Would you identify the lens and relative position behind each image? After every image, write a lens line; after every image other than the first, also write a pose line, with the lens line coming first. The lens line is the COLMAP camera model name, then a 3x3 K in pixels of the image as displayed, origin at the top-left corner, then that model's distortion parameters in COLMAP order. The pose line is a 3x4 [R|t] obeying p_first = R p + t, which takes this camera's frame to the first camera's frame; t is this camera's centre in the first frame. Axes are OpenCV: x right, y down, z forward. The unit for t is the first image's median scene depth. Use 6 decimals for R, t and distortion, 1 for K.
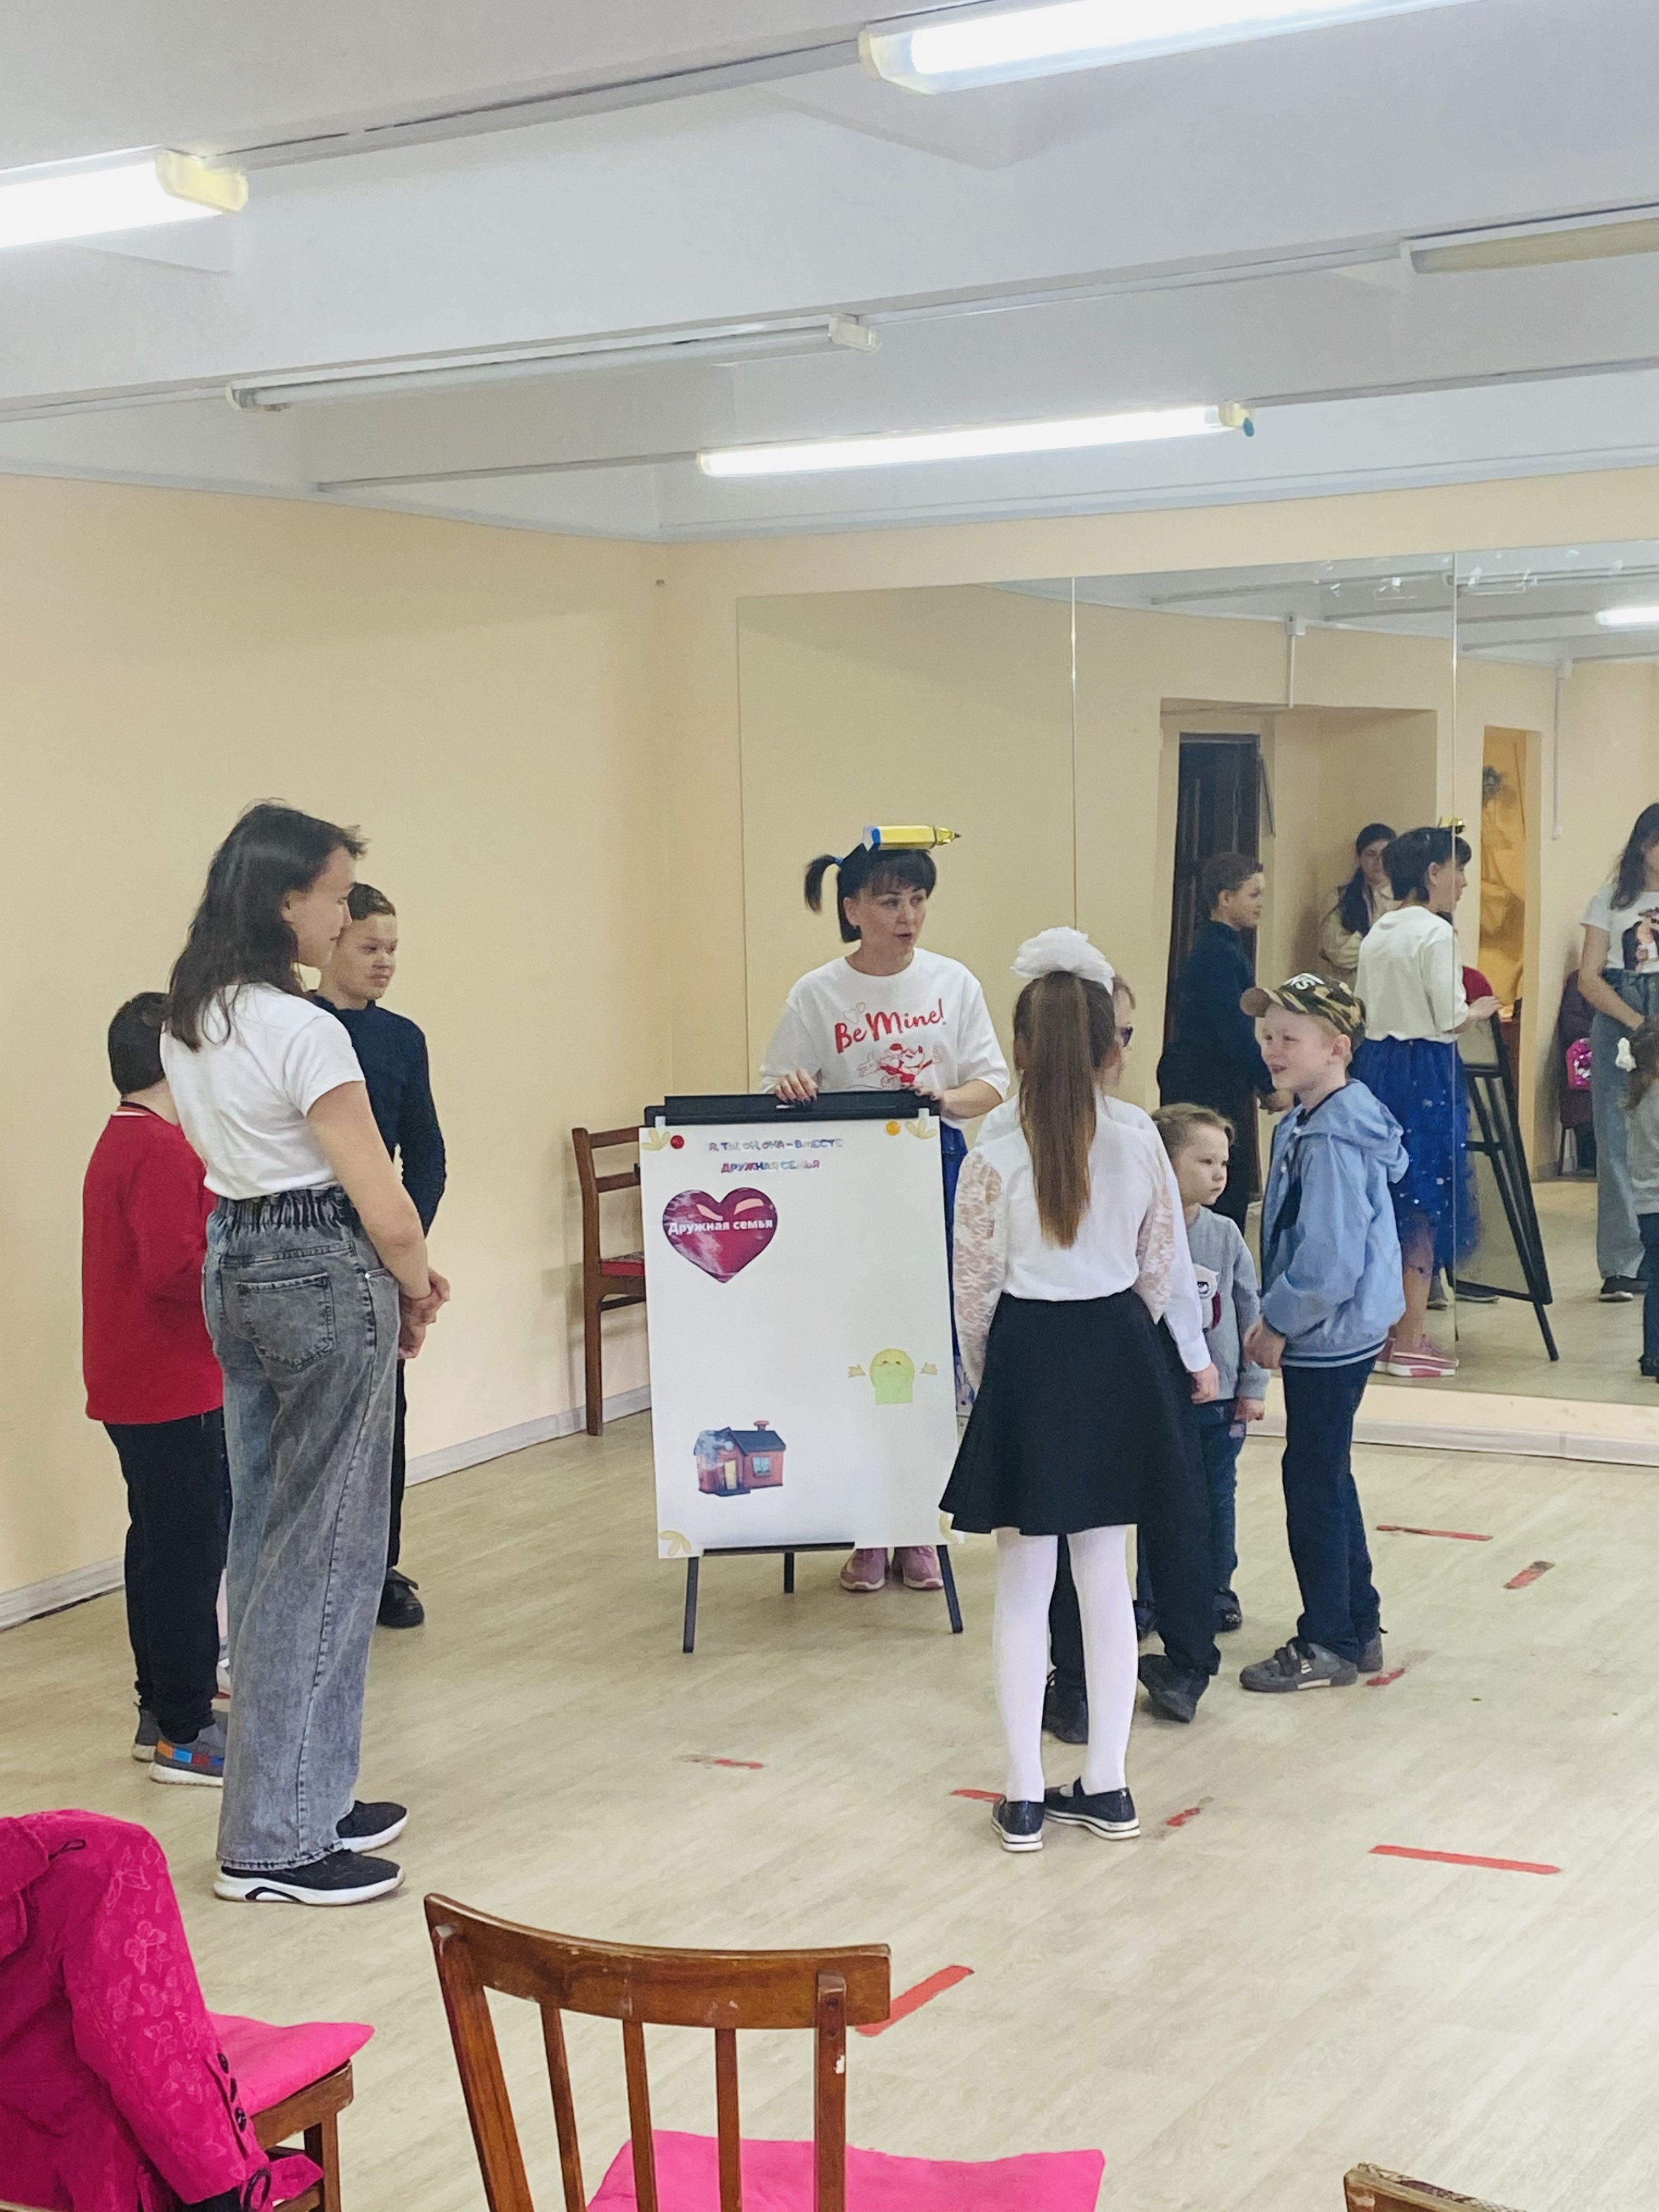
lens RADIAL K [[3368.6, 0, 844.1], [0, 3368.6, 1091.4], [0, 0, 1]] dist [0.108610, -0.124559]
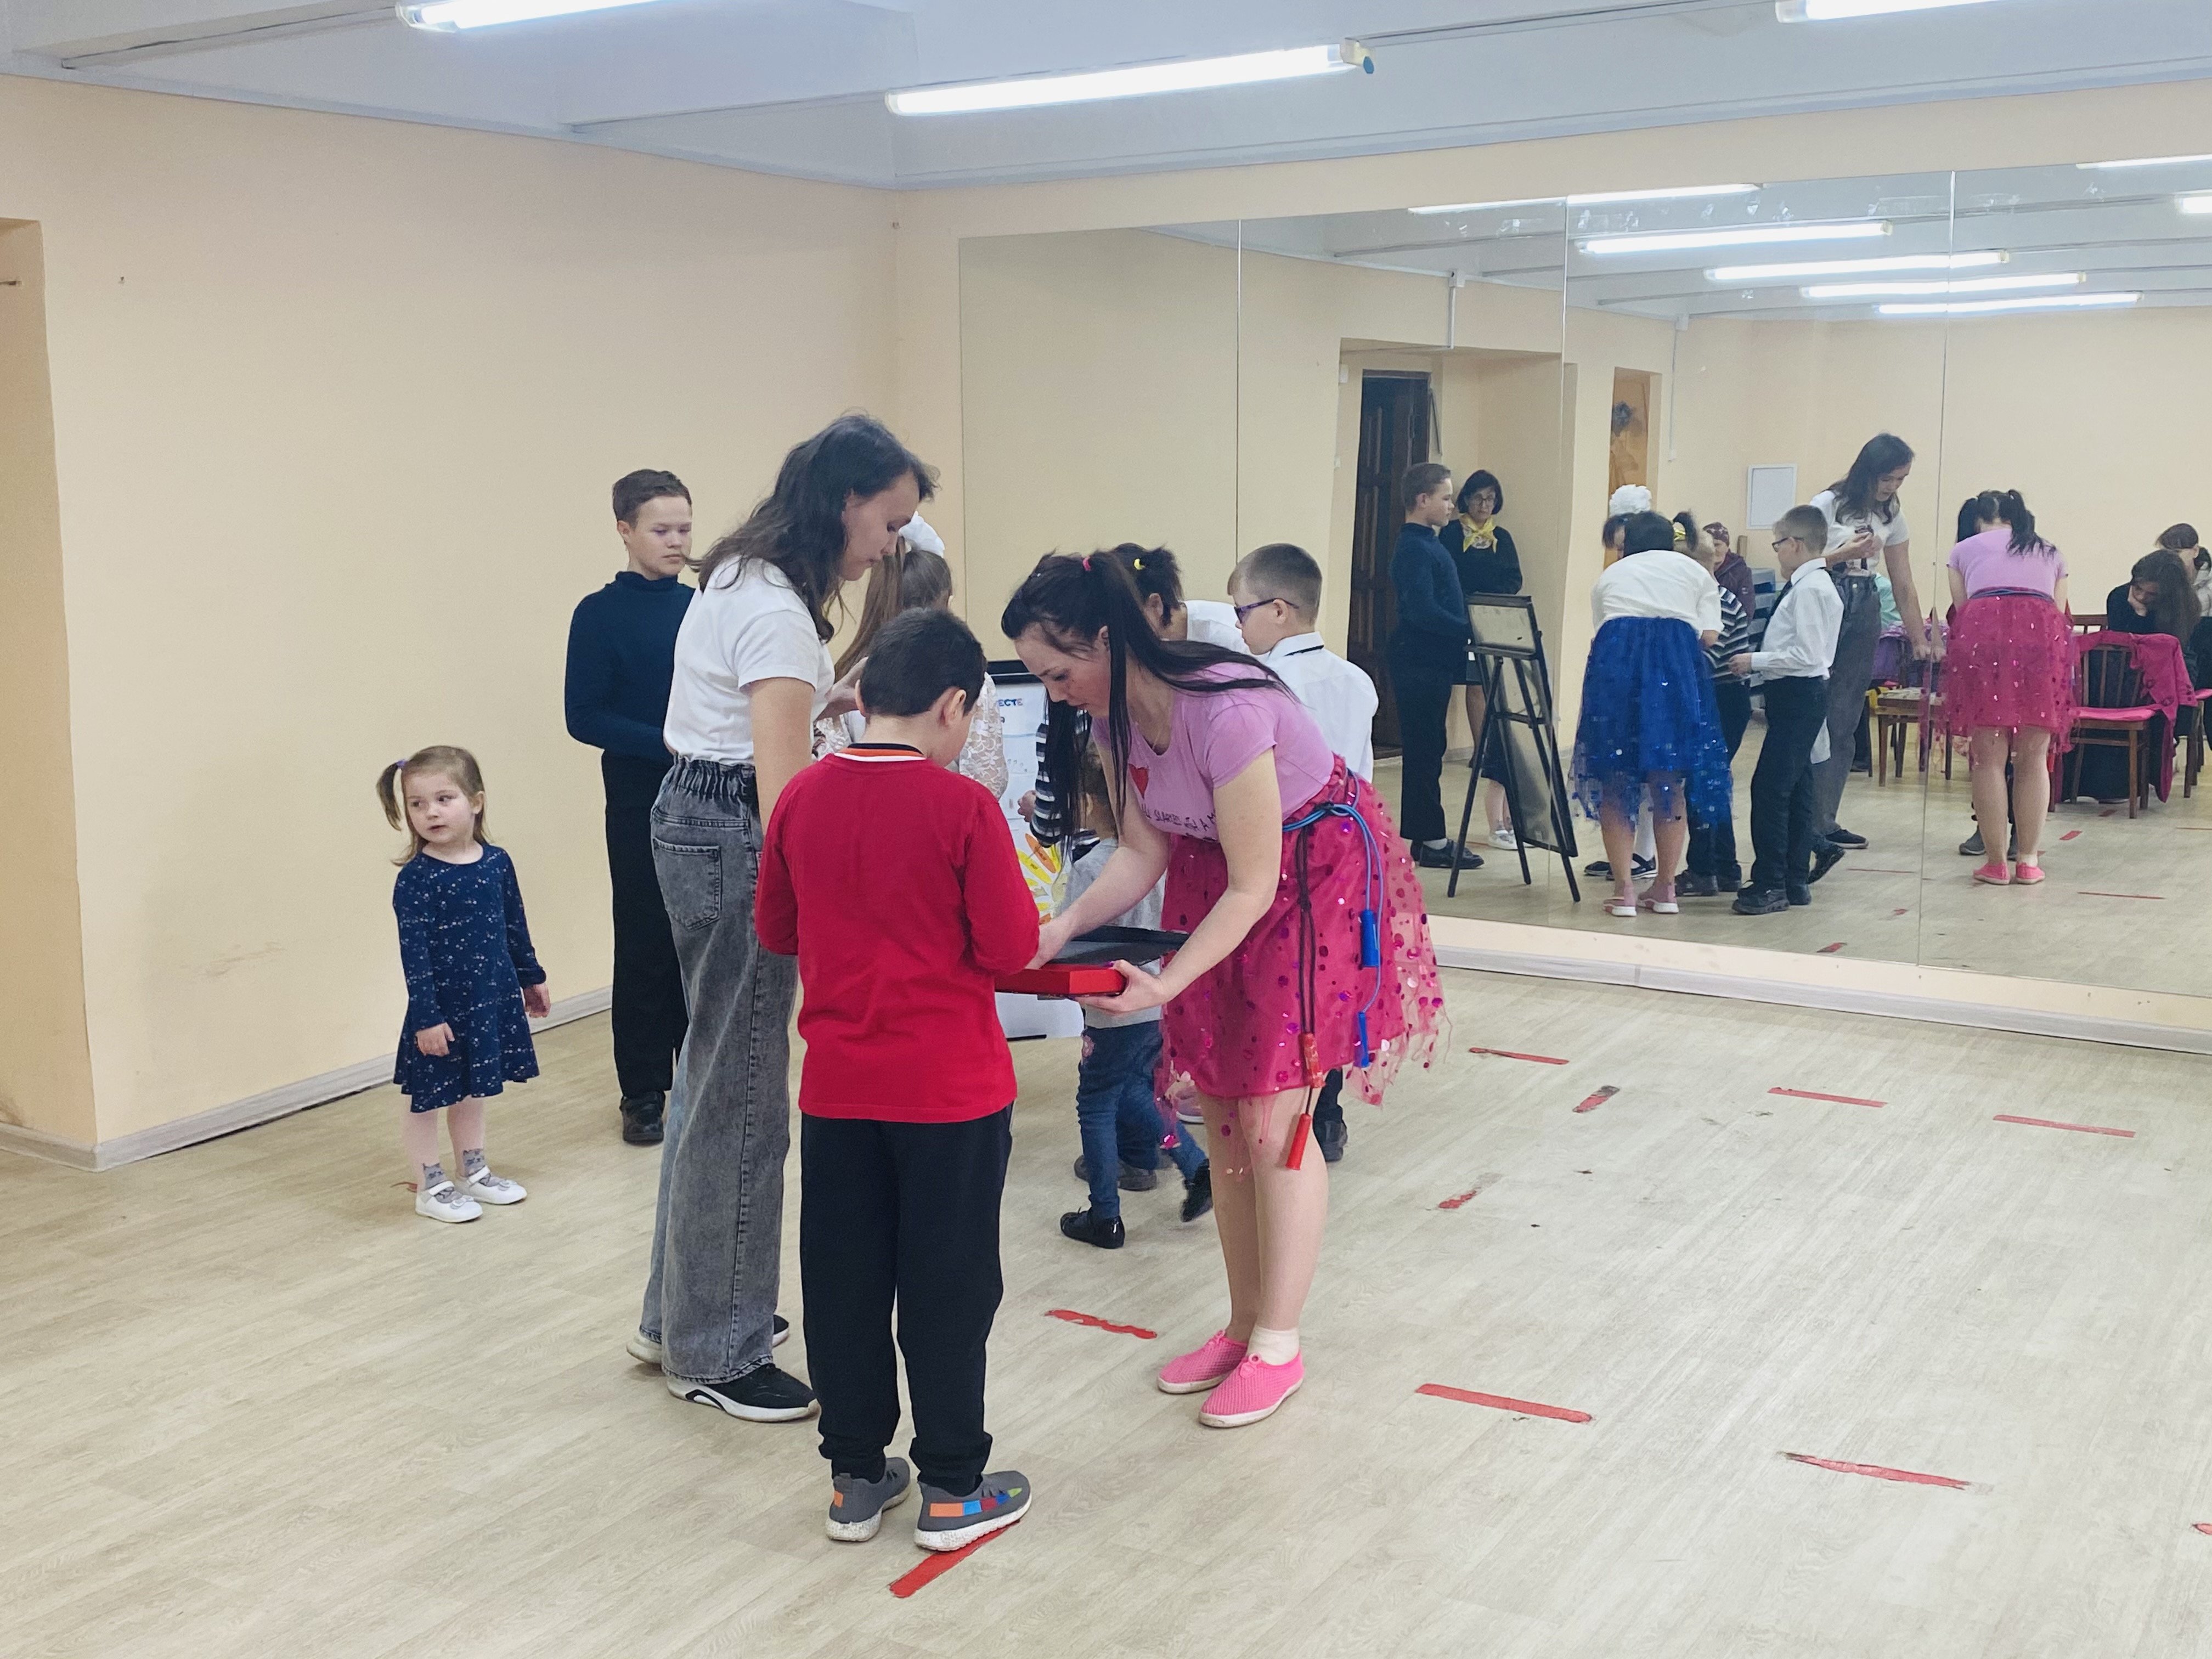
lens RADIAL K [[2408.9, 0, 1108.7], [0, 2408.9, 793.6], [0, 0, 1]] dist [0.113259, -0.255735]
pose [[0.999524, 0.015468, -0.026679, 0.071507], [-0.013820, 0.998048, 0.060903, -0.008834], [0.027569, -0.060506, 0.997787, 0.232450]]
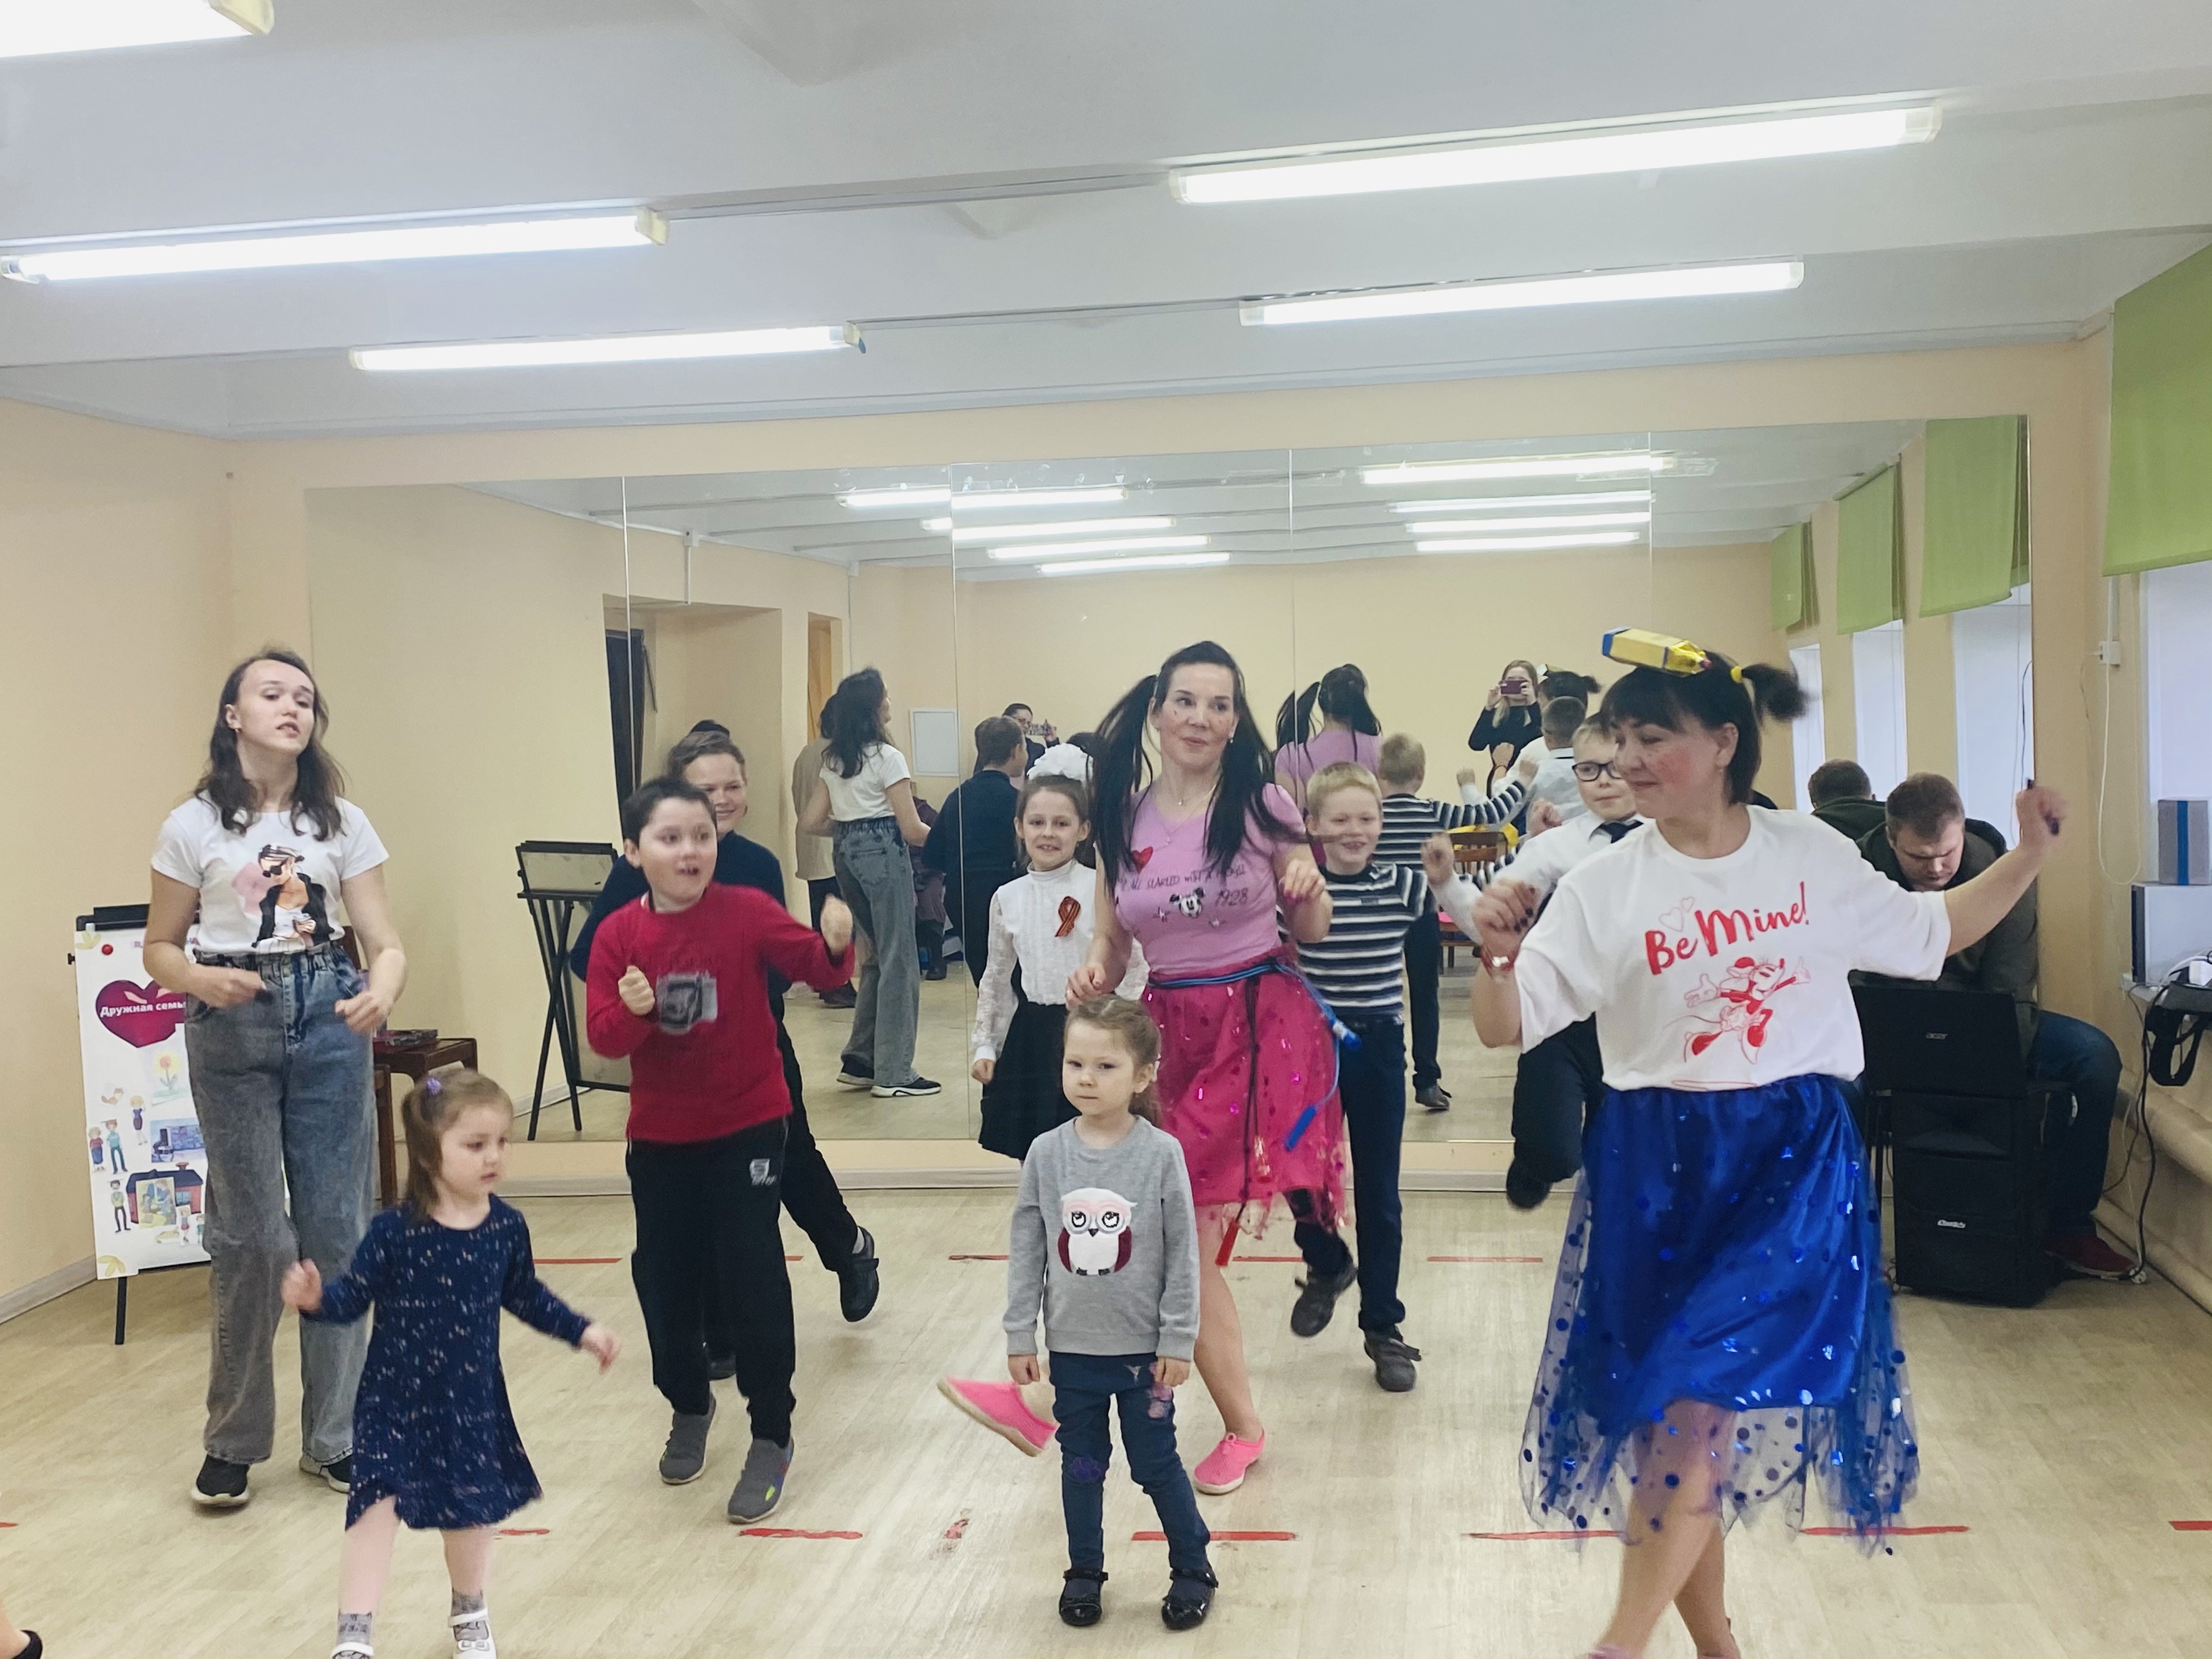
lens RADIAL K [[2558.8, 0, 1052.8], [0, 2558.8, 802.8], [0, 0, 1]] dist [0.191501, -0.559701]
pose [[0.932495, -0.022694, 0.360468, -0.177036], [0.039086, 0.998504, -0.038248, 0.003593], [-0.359061, 0.049755, 0.931987, 0.157375]]
